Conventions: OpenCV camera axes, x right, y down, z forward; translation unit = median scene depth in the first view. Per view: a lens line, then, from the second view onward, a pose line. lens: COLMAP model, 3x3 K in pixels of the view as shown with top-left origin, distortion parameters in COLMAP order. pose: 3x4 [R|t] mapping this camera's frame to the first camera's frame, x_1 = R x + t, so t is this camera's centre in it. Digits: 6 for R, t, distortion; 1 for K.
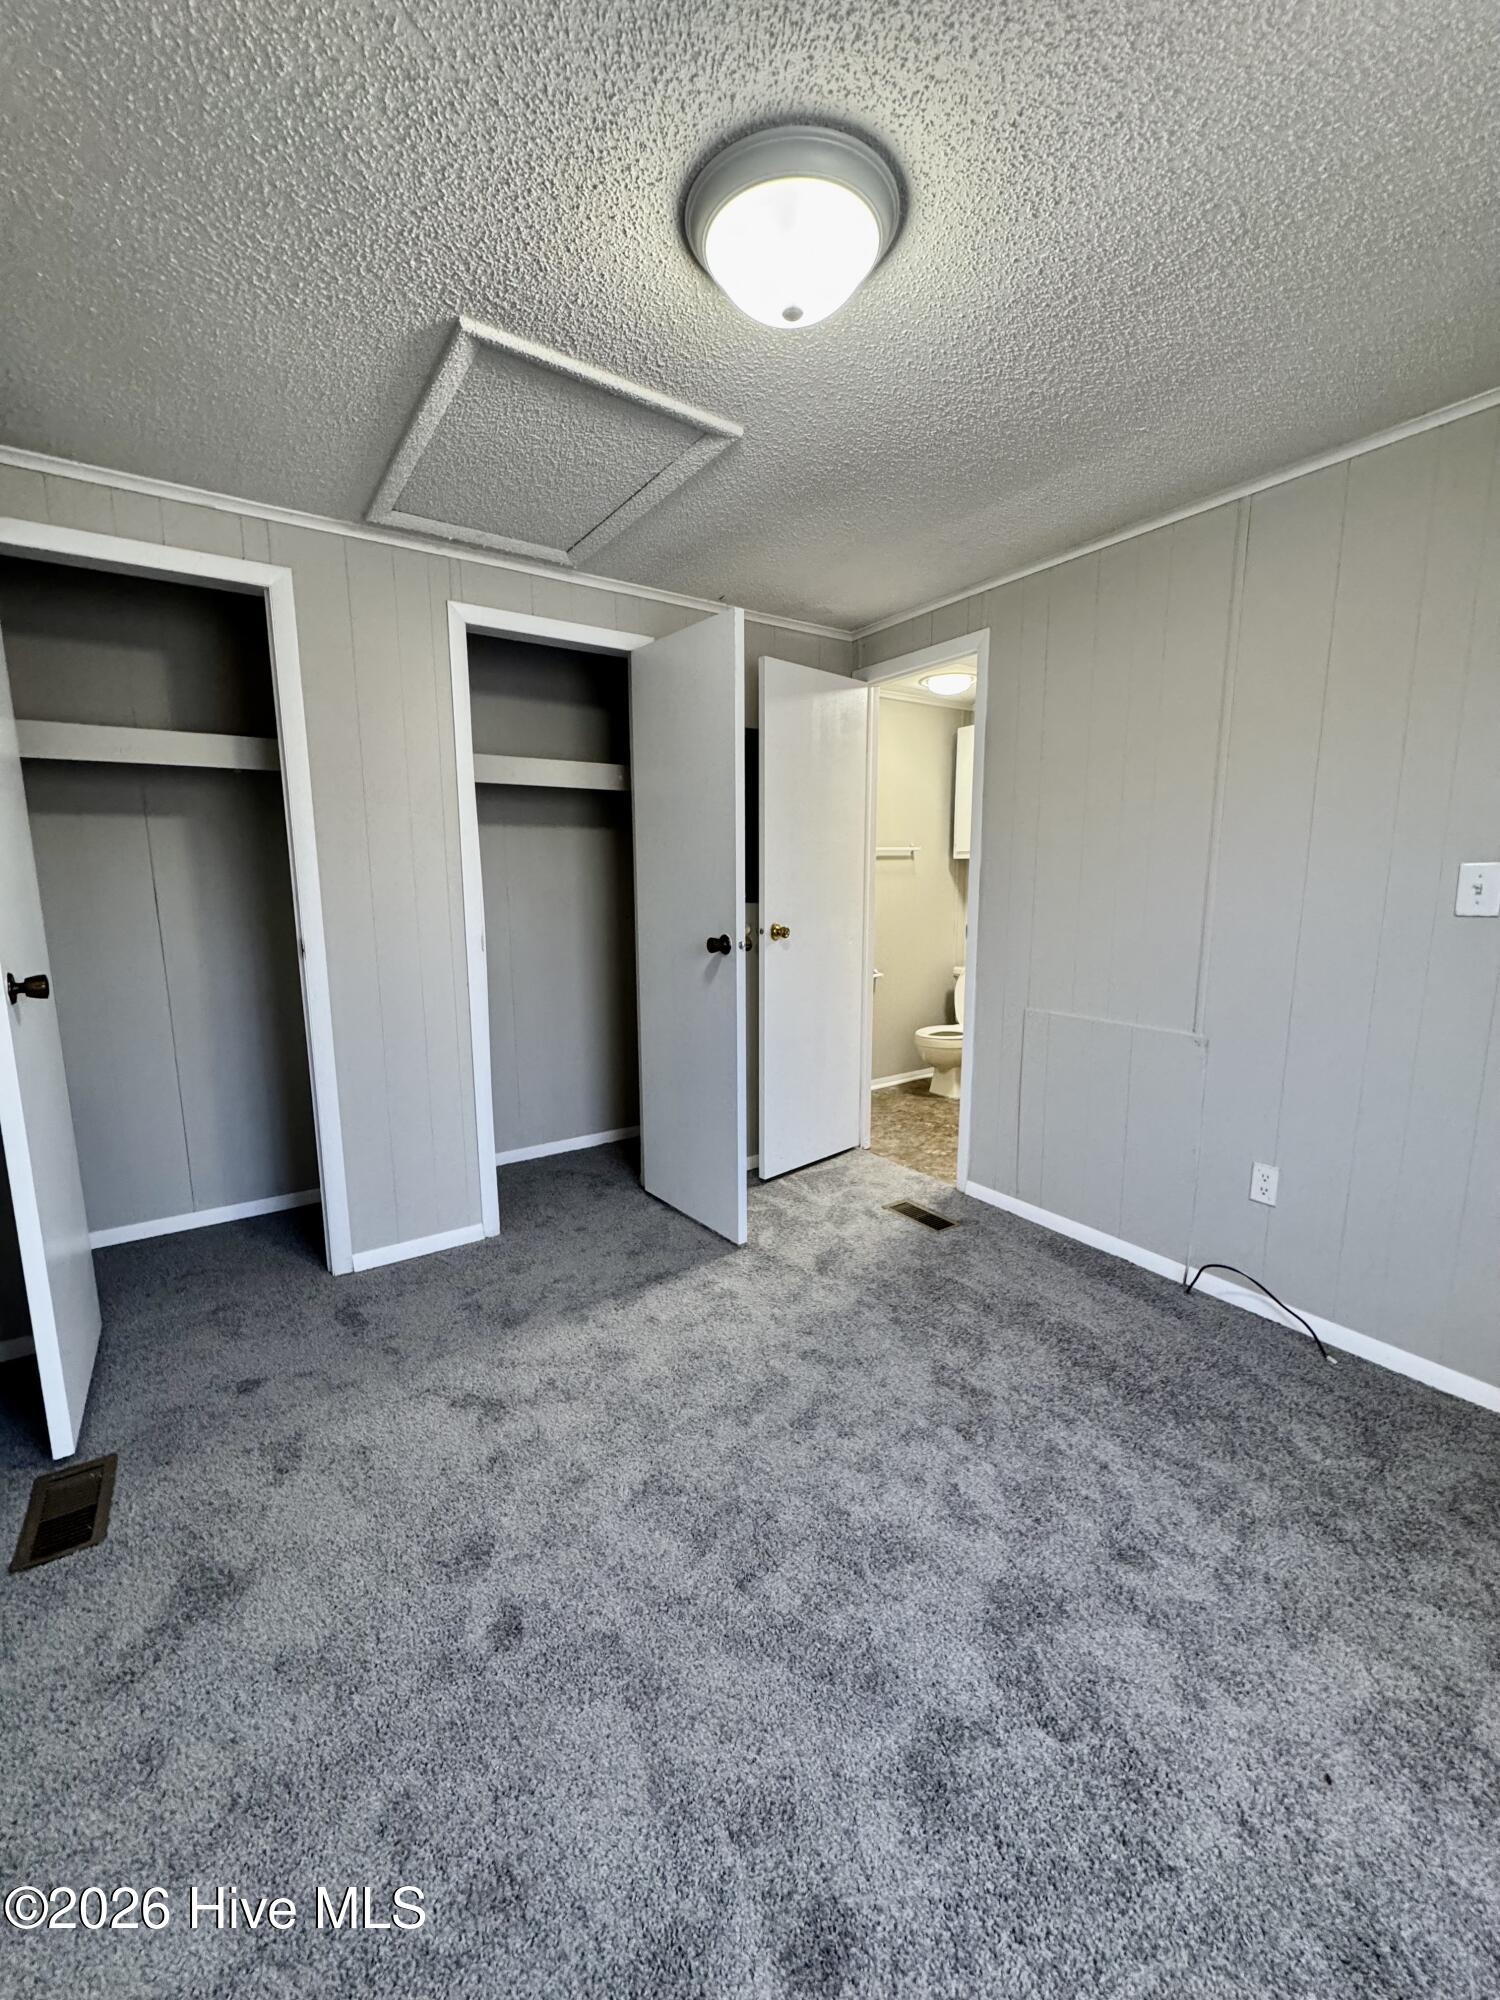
lens RADIAL K [[799.9, 0, 755.3], [0, 799.9, 997.1], [0, 0, 1]] dist [-0.005676, 0.000855]
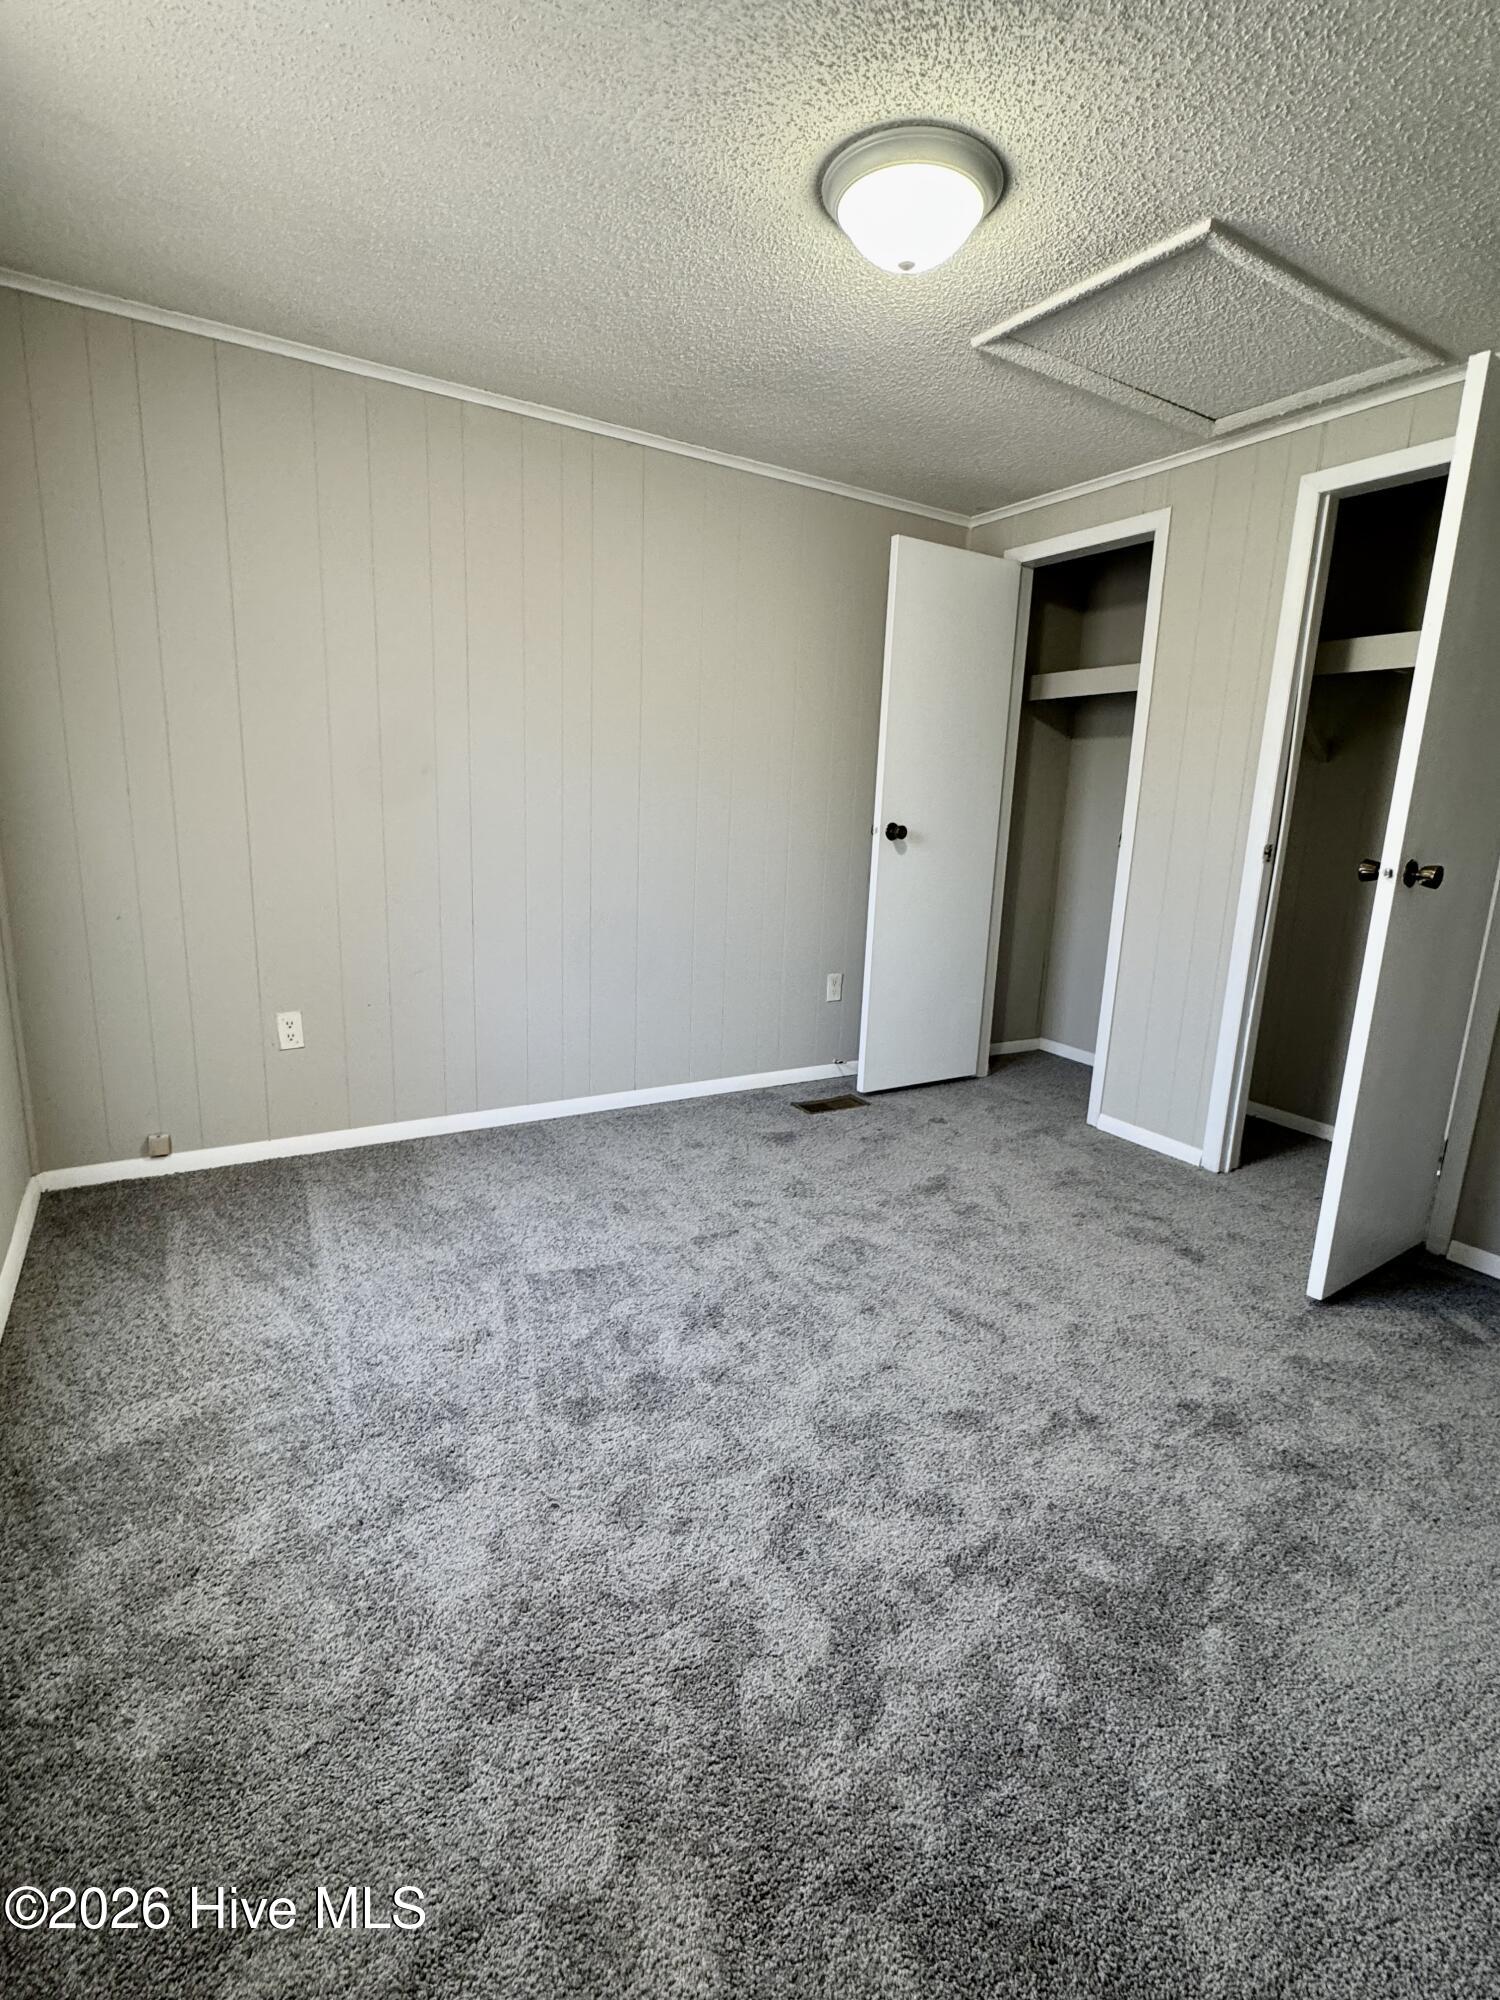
lens RADIAL K [[954.5, 0, 752.6], [0, 954.5, 998.4], [0, 0, 1]] dist [0.001920, -0.001295]
pose [[-0.057754, 0.208001, -0.976422, 1.262532], [-0.188801, 0.958130, 0.215272, -0.054953], [0.980316, 0.196782, -0.016065, 0.762135]]
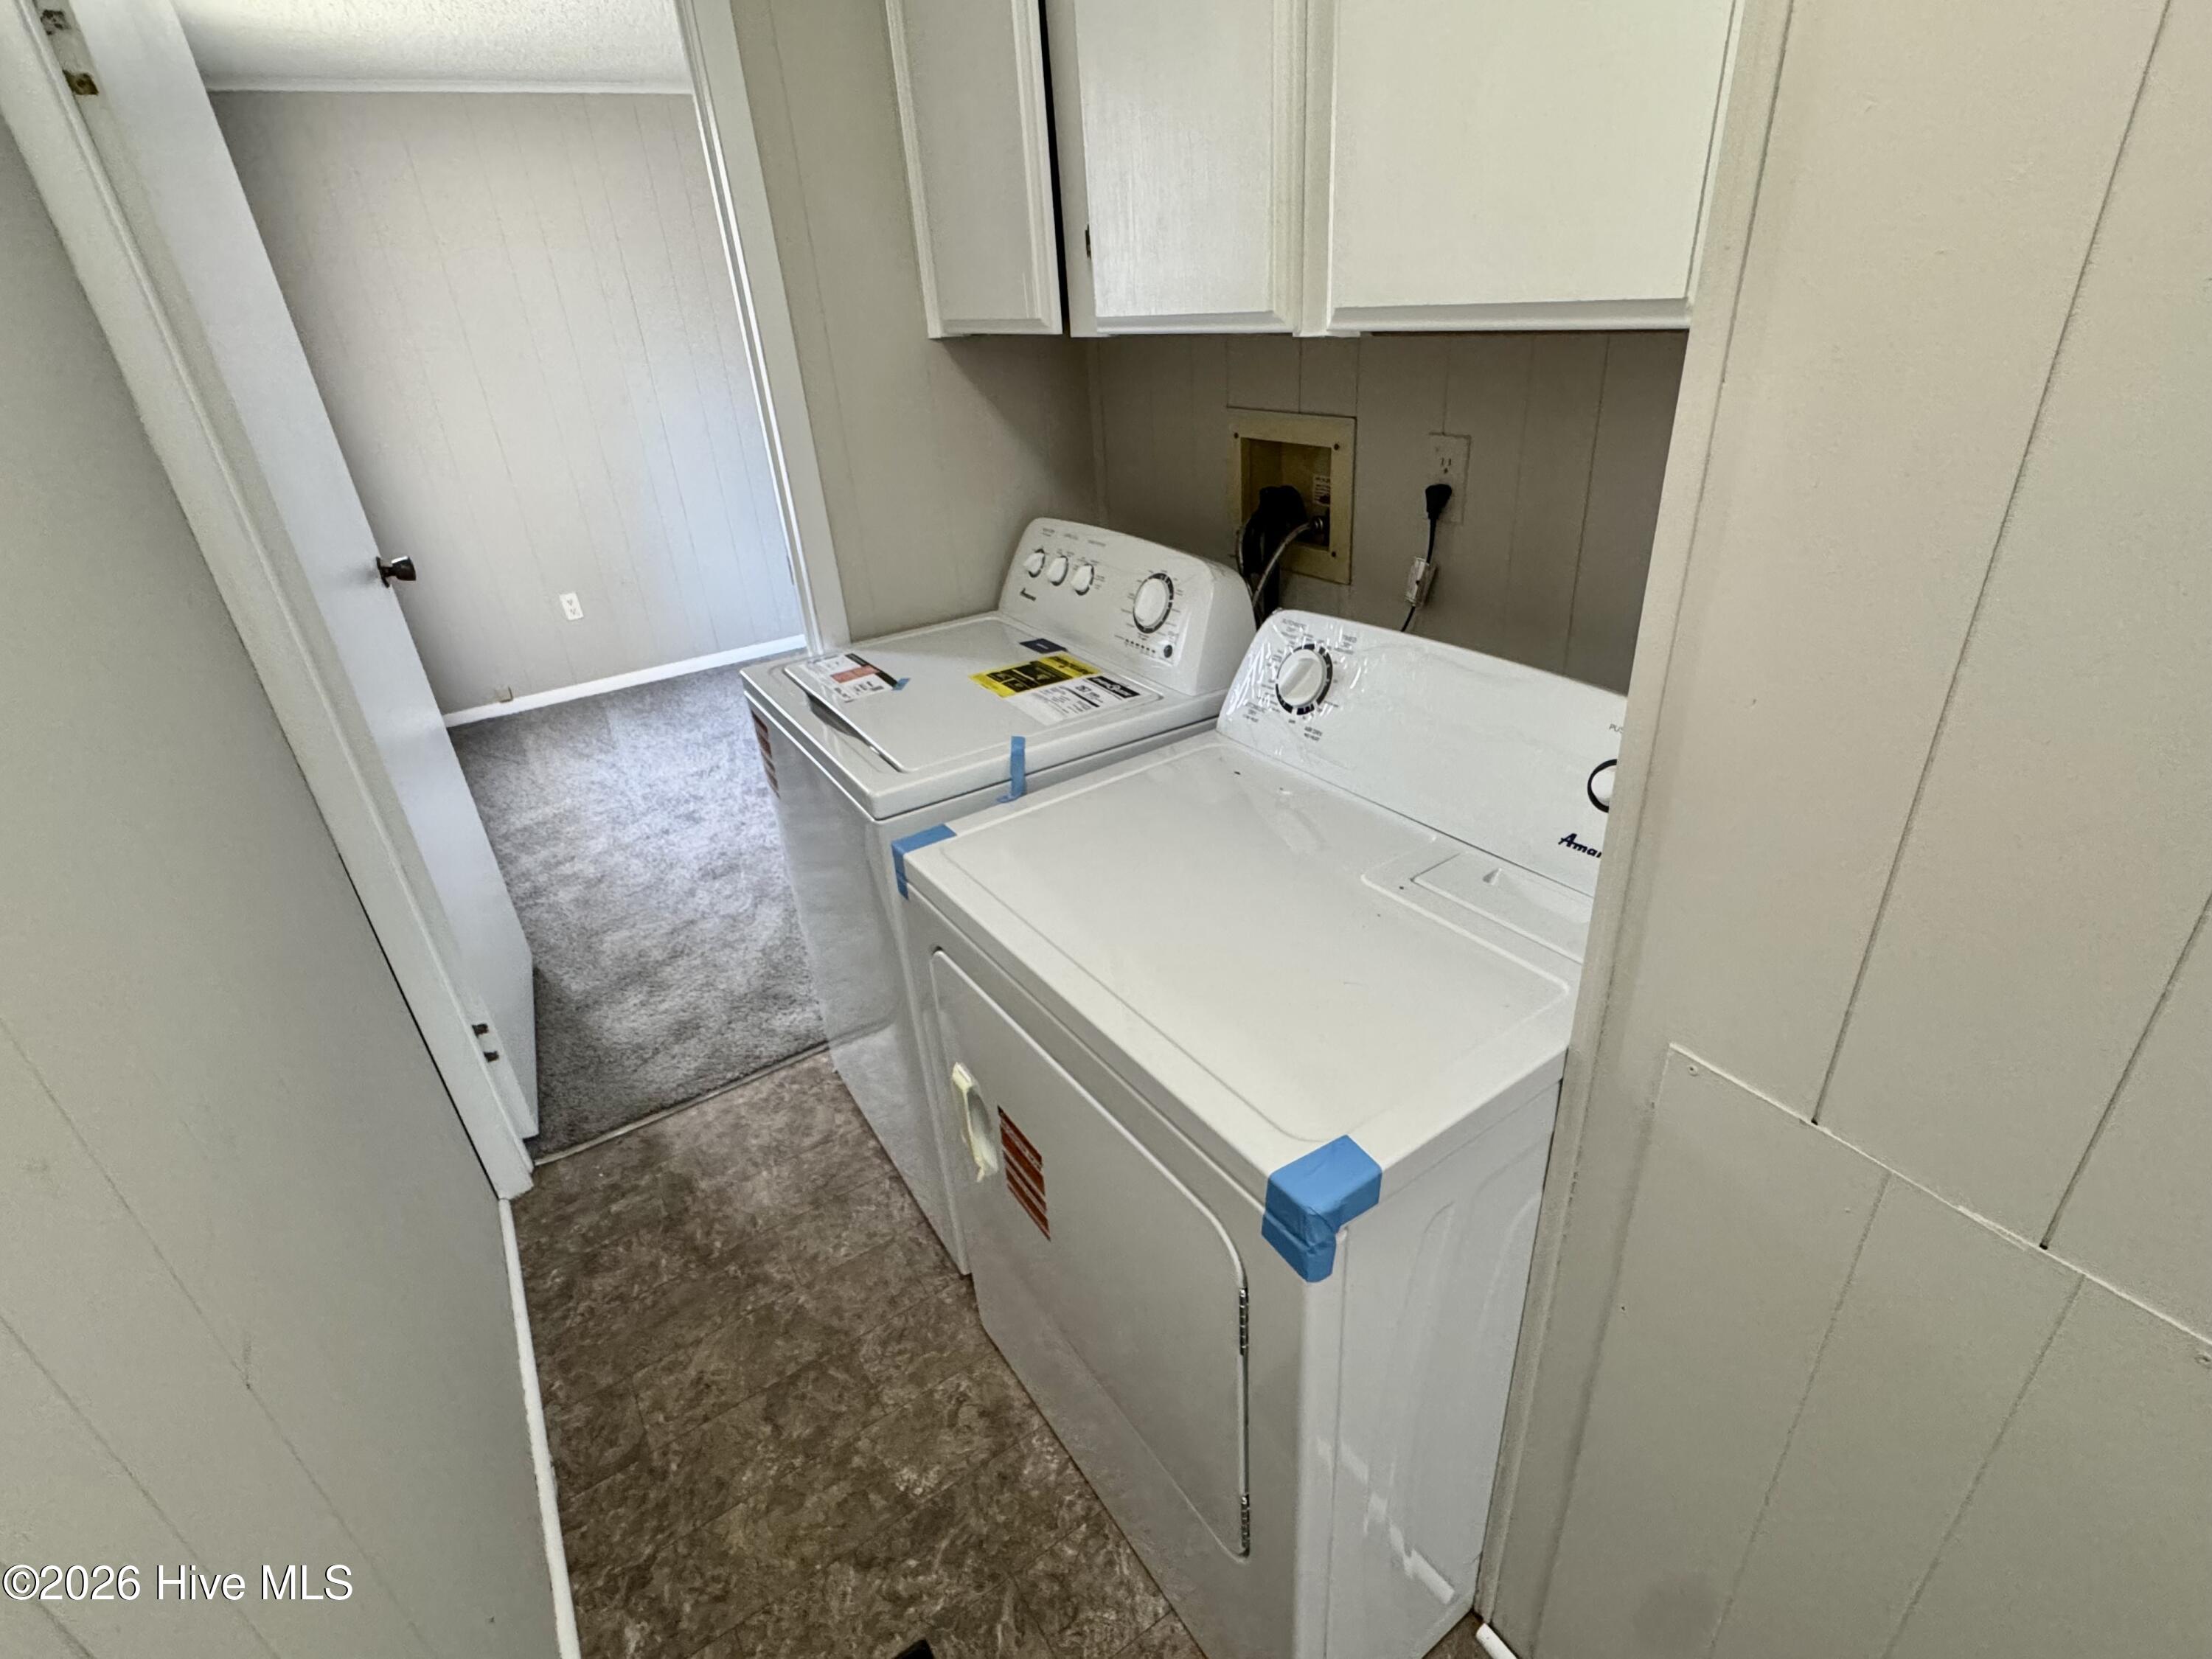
lens RADIAL K [[1055.7, 0, 1103.8], [0, 1055.7, 820.9], [0, 0, 1]] dist [0.001920, -0.001295]
pose [[-0.045197, 0.463628, -0.884876, 2.113841], [-0.080257, 0.881233, 0.465818, -0.322137], [0.995749, 0.092072, -0.002620, 1.273537]]
